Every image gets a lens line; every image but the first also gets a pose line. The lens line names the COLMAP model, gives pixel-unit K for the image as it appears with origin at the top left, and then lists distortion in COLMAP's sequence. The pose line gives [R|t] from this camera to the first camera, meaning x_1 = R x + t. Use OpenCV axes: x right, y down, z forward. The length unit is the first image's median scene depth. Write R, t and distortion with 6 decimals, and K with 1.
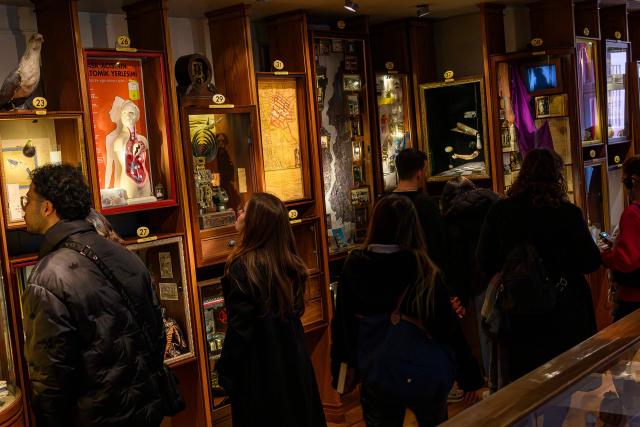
lens RADIAL K [[1240.5, 0, 319.2], [0, 1240.5, 214.5], [0, 0, 1]] dist [0.015464, 0.000000]
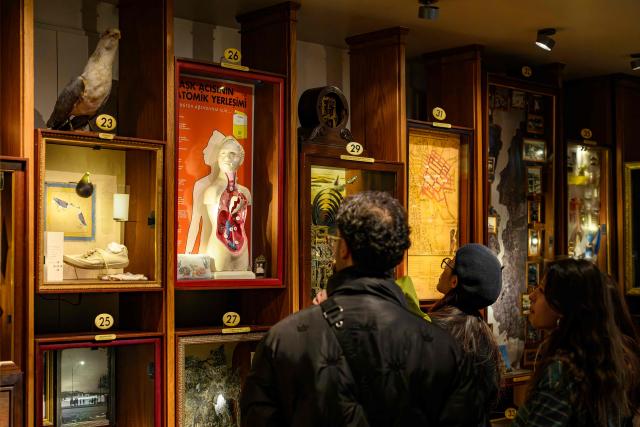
lens RADIAL K [[1240.5, 0, 321.8], [0, 1240.5, 213.9], [0, 0, 1]] dist [0.015464, 0.000000]
pose [[0.991531, 0.084720, -0.098434, -0.024911], [-0.095270, 0.989581, -0.107948, 0.024564], [0.088263, 0.116412, 0.989271, 0.281581]]
